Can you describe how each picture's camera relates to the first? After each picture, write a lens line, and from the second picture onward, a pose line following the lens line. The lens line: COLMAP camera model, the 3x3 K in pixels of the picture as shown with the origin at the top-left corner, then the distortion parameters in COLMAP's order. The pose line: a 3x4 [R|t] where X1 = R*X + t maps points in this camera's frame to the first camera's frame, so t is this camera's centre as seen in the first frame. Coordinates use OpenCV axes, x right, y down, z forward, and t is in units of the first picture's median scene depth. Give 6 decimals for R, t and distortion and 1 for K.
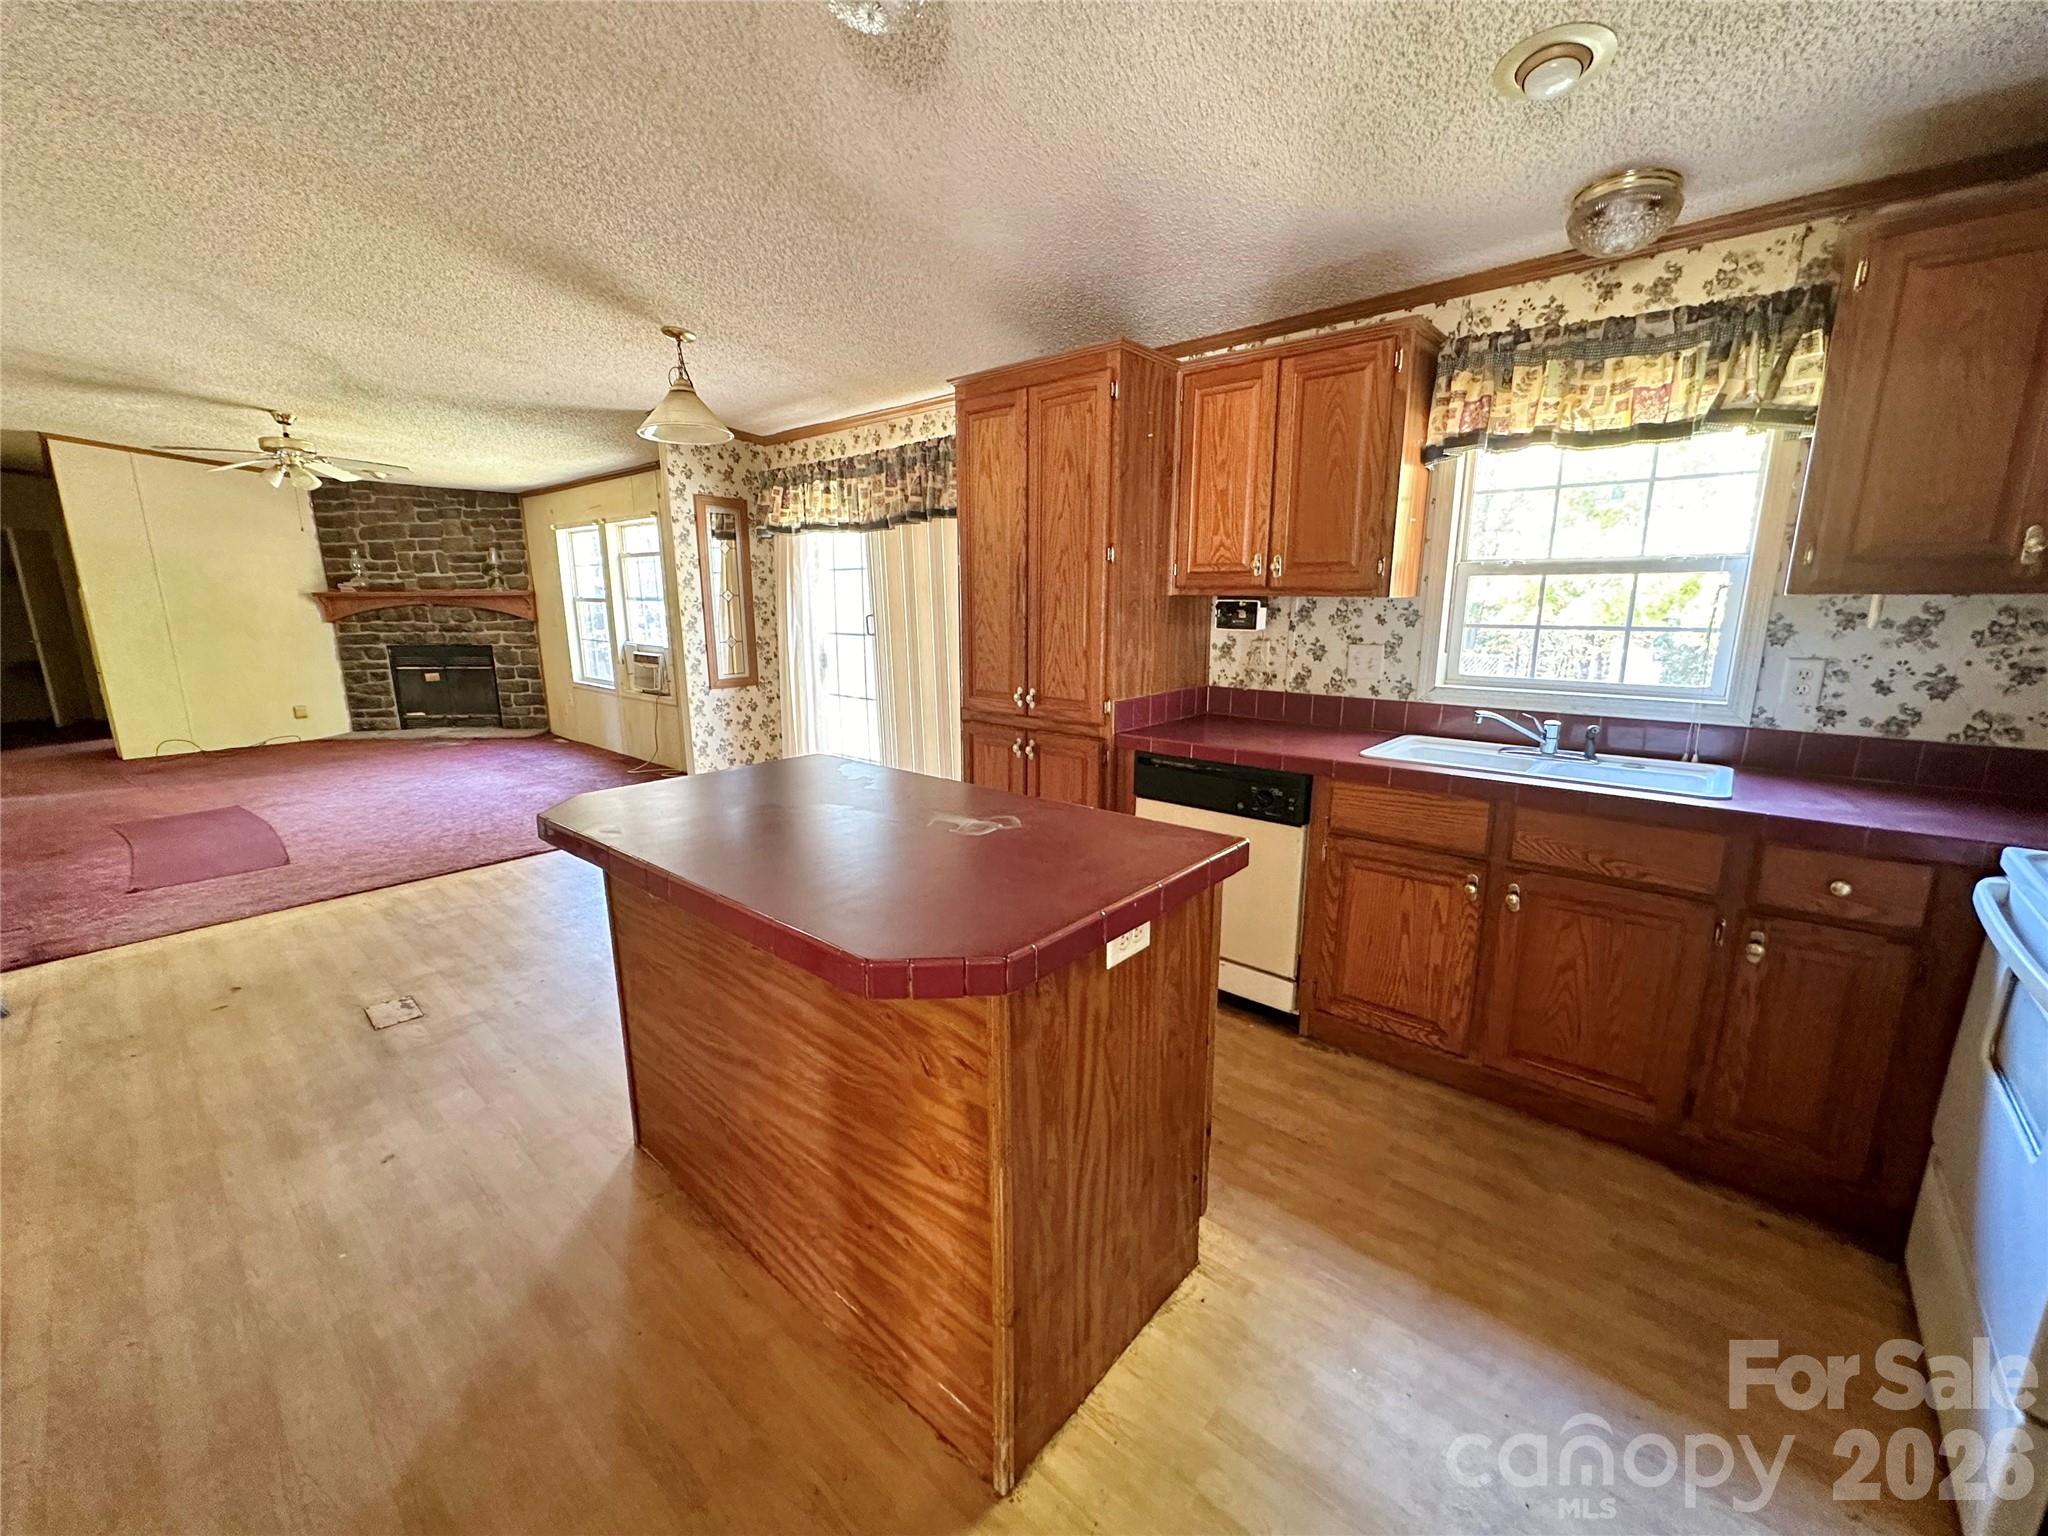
lens RADIAL K [[825.7, 0, 1023.9], [0, 825.7, 764.6], [0, 0, 1]] dist [0.002554, 0.000098]
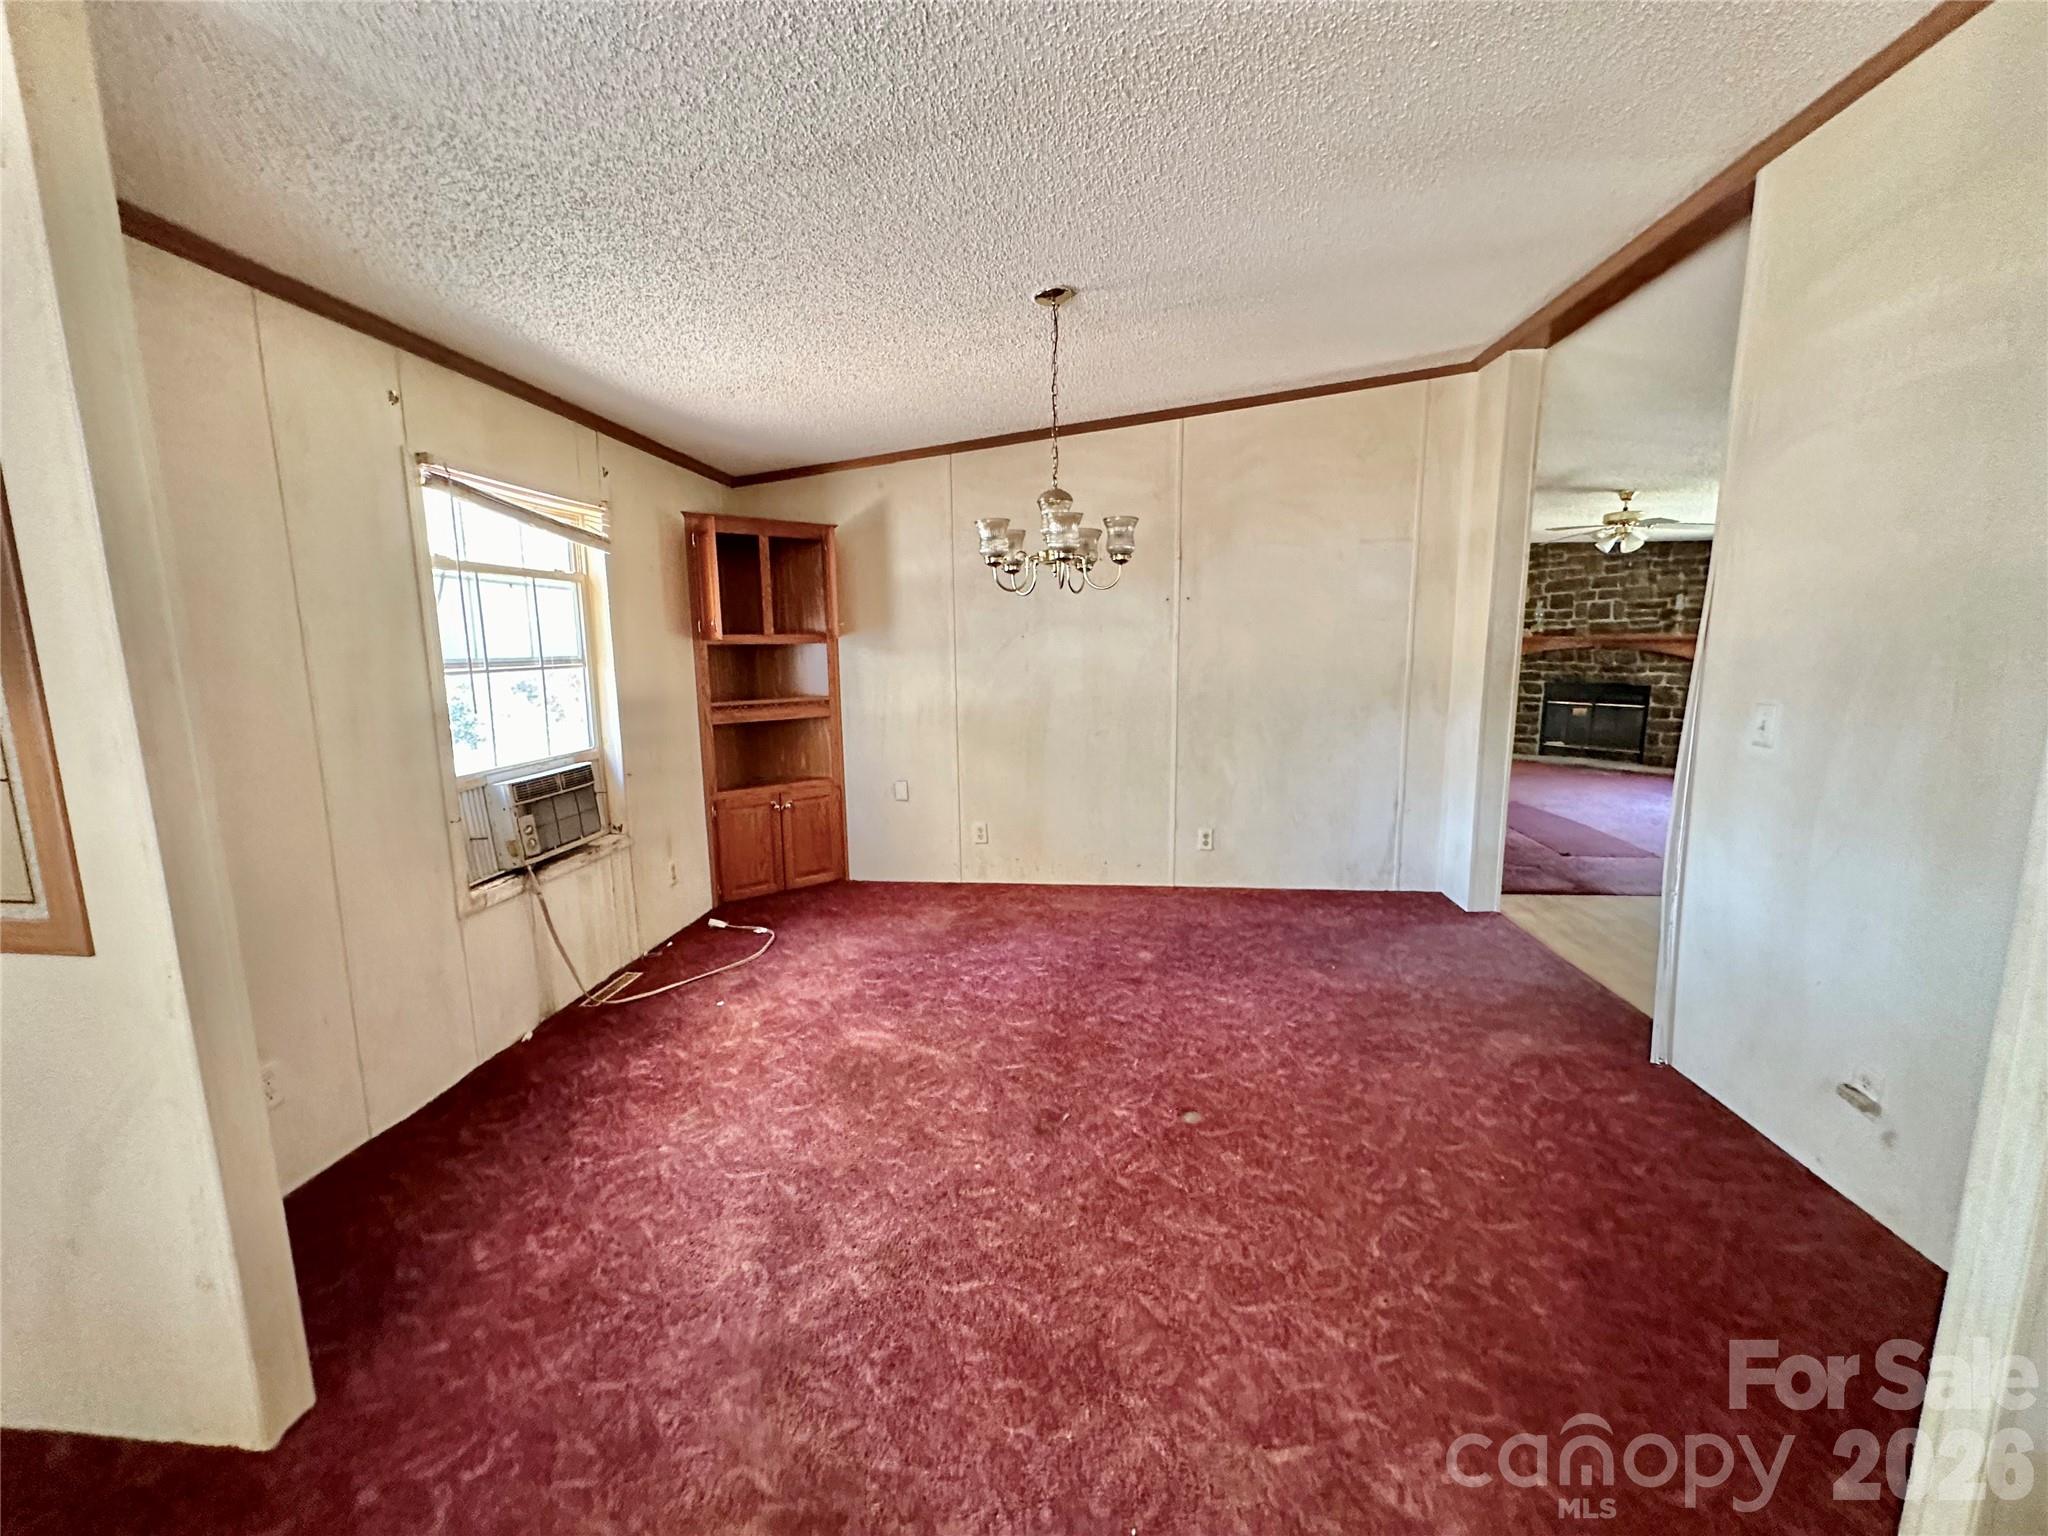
lens RADIAL K [[825.7, 0, 1026.0], [0, 825.7, 767.6], [0, 0, 1]] dist [0.002554, 0.000098]
pose [[0.590373, 0.122208, -0.797825, -0.263285], [-0.160096, 0.986561, 0.032650, 0.053469], [0.791094, 0.108453, 0.602004, -0.262846]]
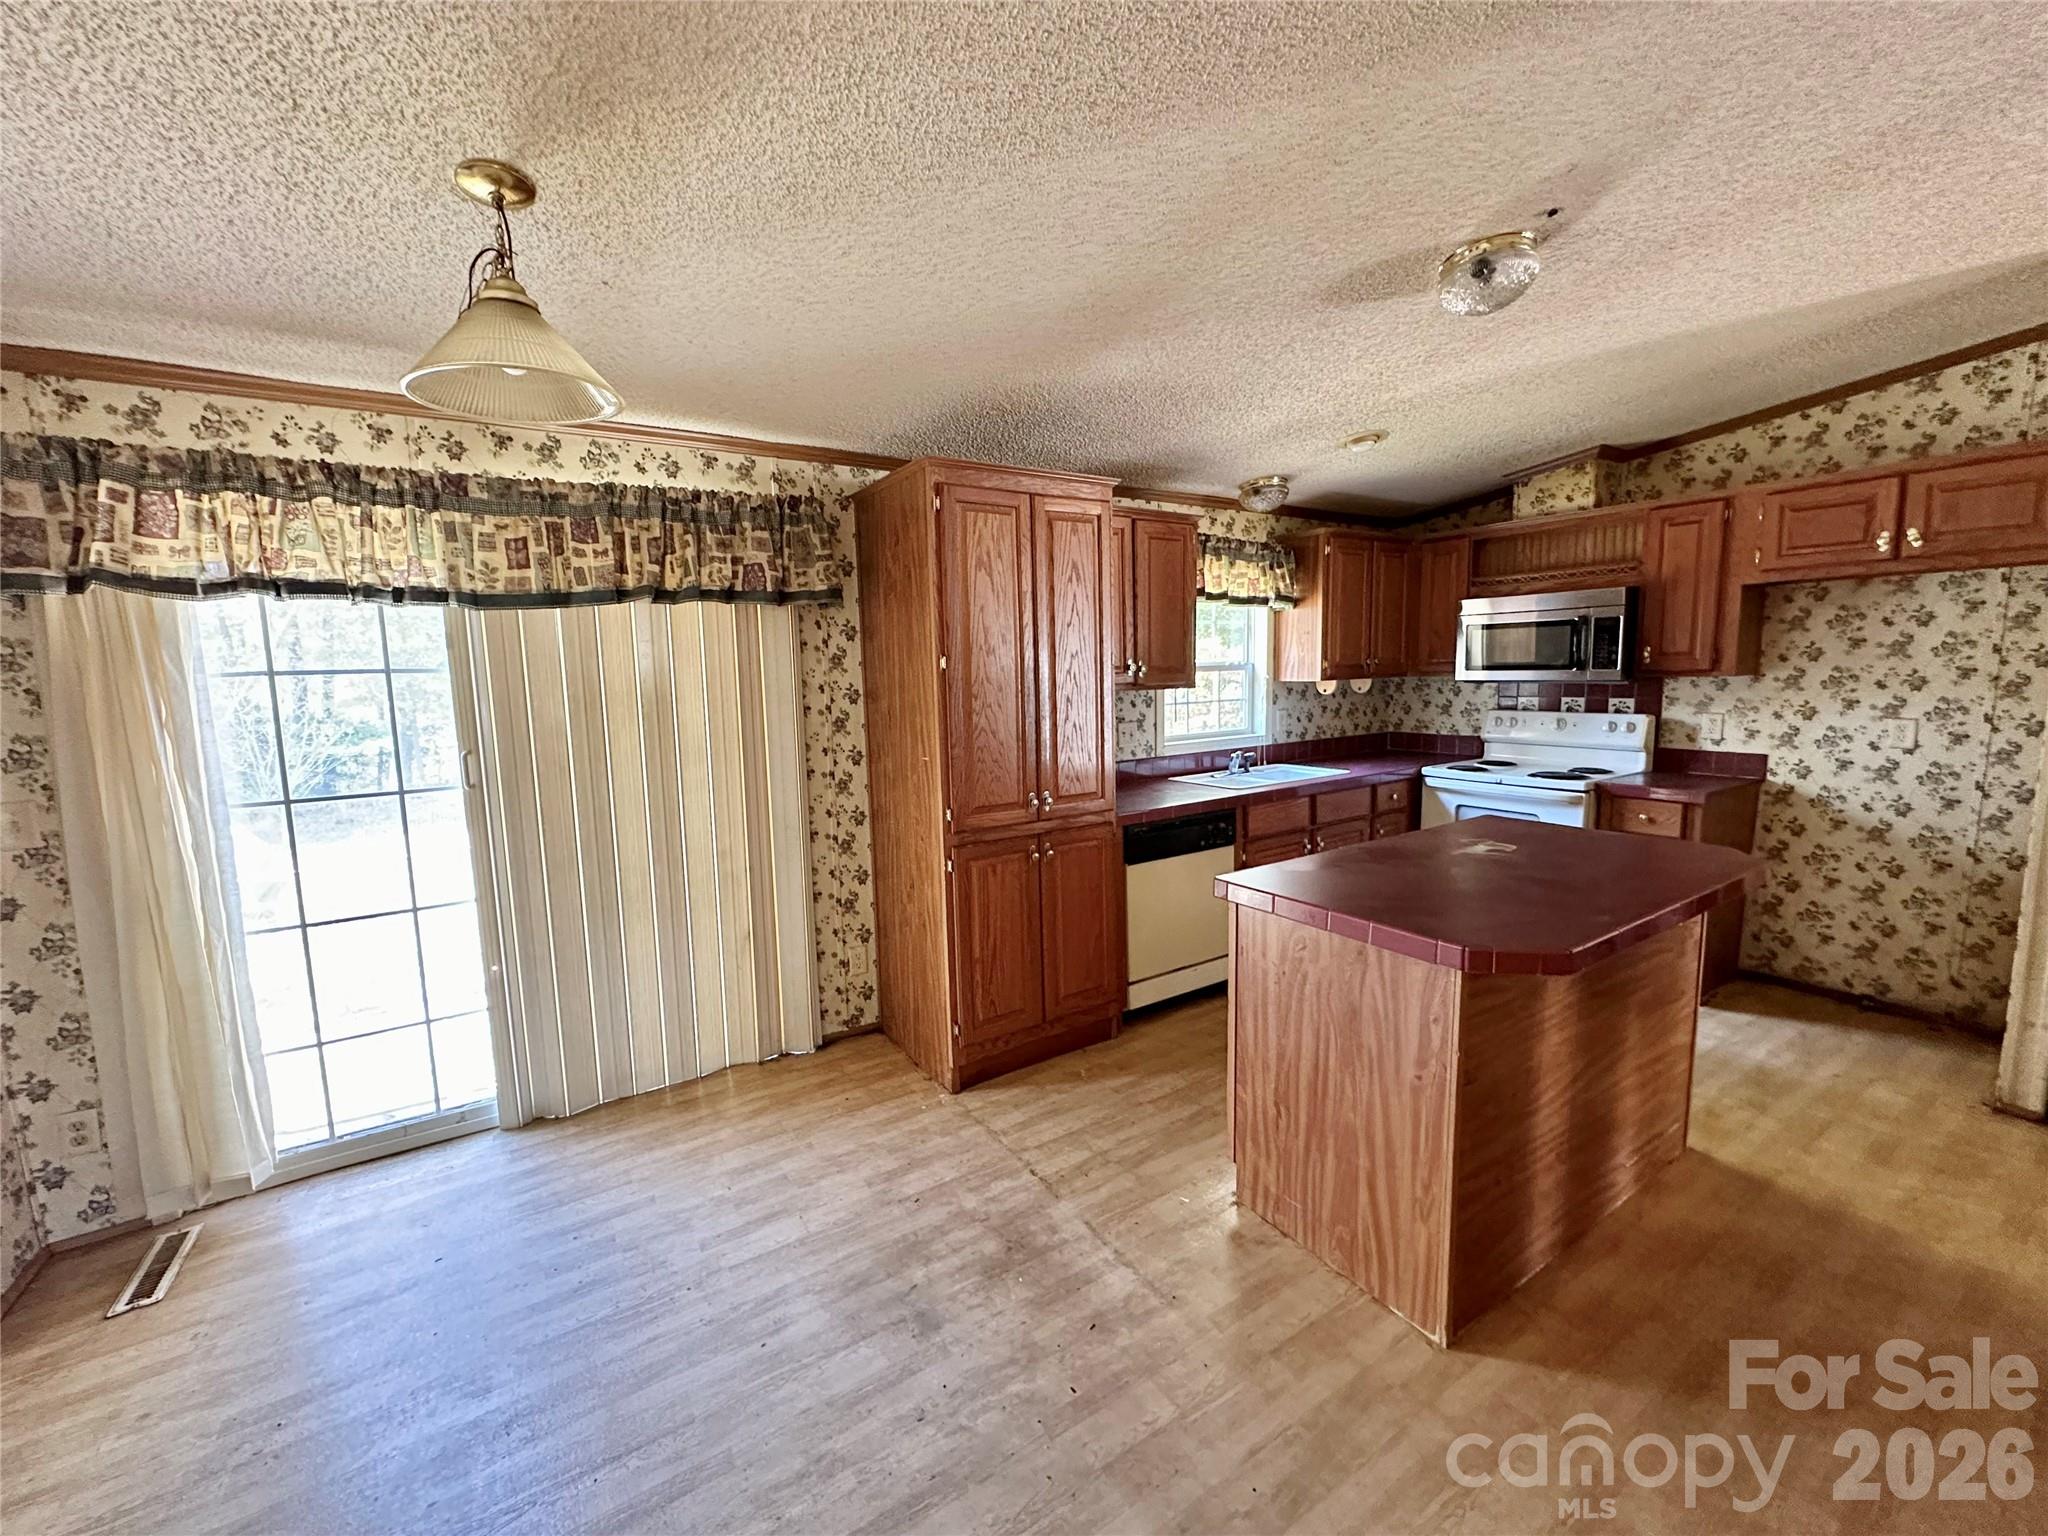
lens RADIAL K [[825.7, 0, 1030.6], [0, 825.7, 765.9], [0, 0, 1]] dist [0.002554, 0.000098]
pose [[0.271077, -0.122111, 0.954781, -0.983874], [0.216603, 0.974218, 0.063100, -0.196911], [-0.937870, 0.189703, 0.290538, 0.760687]]
